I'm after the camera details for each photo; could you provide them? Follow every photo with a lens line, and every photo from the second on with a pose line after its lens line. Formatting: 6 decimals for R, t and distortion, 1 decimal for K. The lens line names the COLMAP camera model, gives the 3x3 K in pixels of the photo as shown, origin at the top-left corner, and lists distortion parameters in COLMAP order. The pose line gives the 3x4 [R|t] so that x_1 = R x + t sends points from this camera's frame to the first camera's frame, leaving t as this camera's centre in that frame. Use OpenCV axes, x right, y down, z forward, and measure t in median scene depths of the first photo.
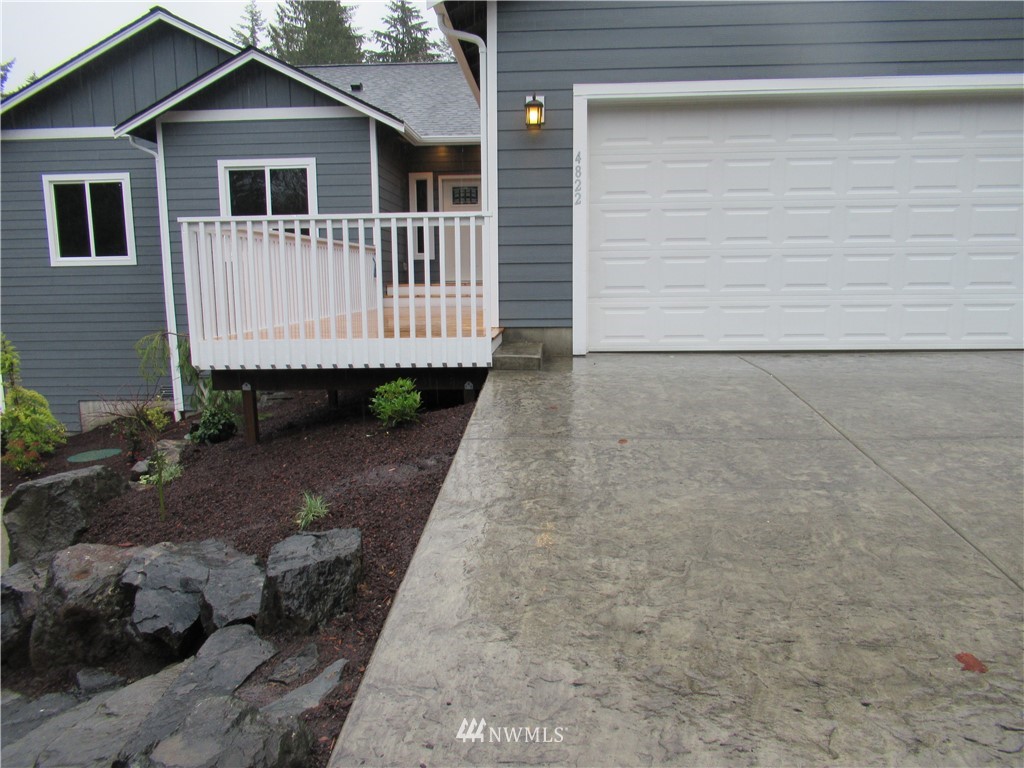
lens RADIAL K [[765.6, 0, 514.0], [0, 765.6, 385.7], [0, 0, 1]] dist [-0.006157, -0.003357]
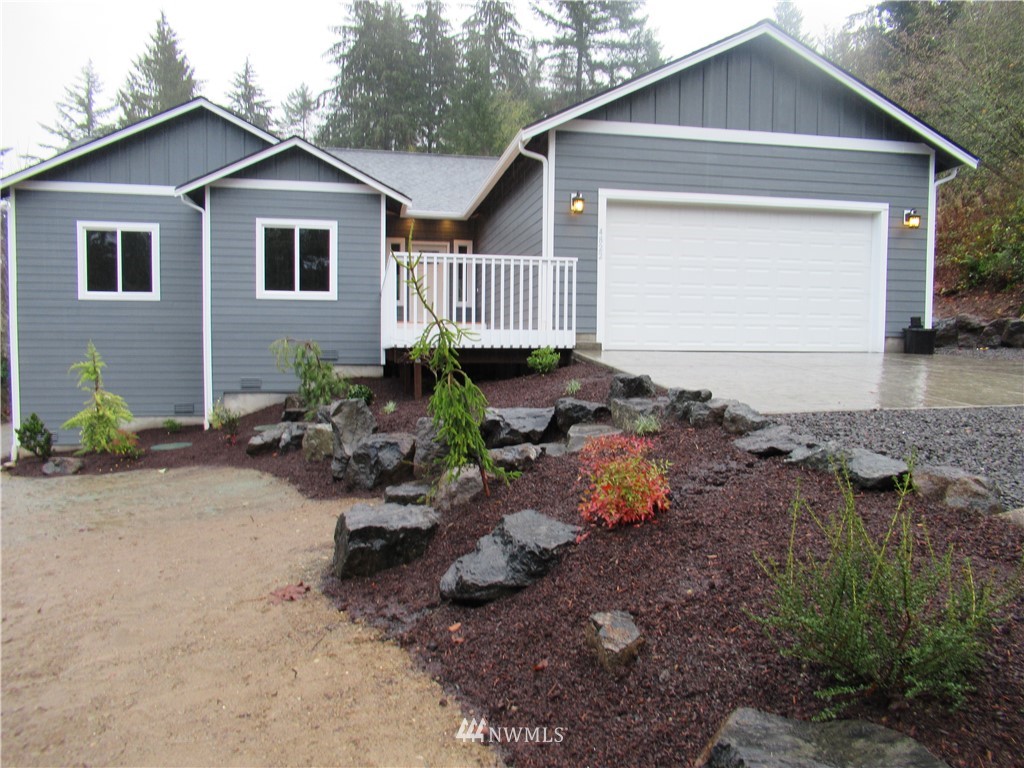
lens RADIAL K [[765.6, 0, 514.0], [0, 765.6, 385.7], [0, 0, 1]] dist [-0.006157, -0.003357]
pose [[0.969829, 0.009330, 0.243606, -0.284856], [0.015067, 0.995063, -0.098093, 0.111249], [-0.243318, 0.098804, 0.964901, -0.299109]]
